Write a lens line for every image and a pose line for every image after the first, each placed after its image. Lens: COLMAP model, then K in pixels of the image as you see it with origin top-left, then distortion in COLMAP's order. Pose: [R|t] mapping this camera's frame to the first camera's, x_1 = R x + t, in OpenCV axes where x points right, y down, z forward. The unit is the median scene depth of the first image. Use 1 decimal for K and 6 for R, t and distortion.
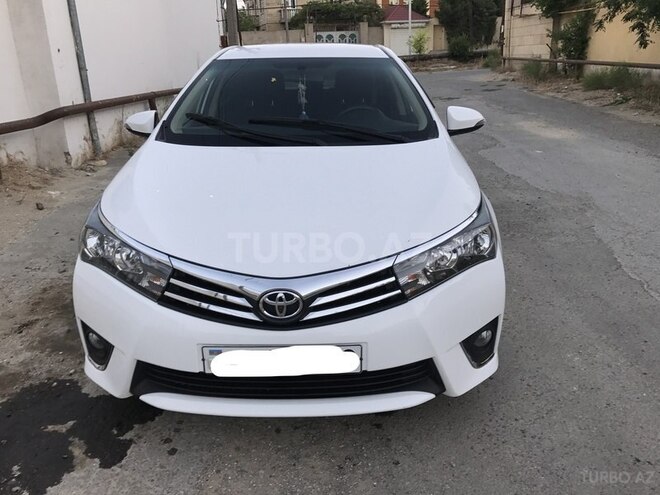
lens RADIAL K [[547.4, 0, 329.5], [0, 547.4, 245.0], [0, 0, 1]] dist [0.014408, 0.002764]
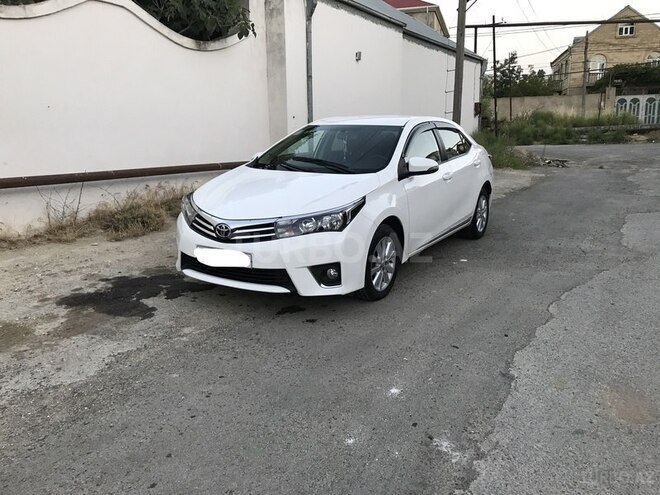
lens RADIAL K [[547.4, 0, 330.4], [0, 547.4, 249.9], [0, 0, 1]] dist [0.014408, 0.002764]
pose [[0.859238, 0.129536, -0.494904, 1.290781], [-0.176868, 0.982974, -0.049790, 0.199717], [0.480029, 0.130314, 0.867520, -0.680468]]
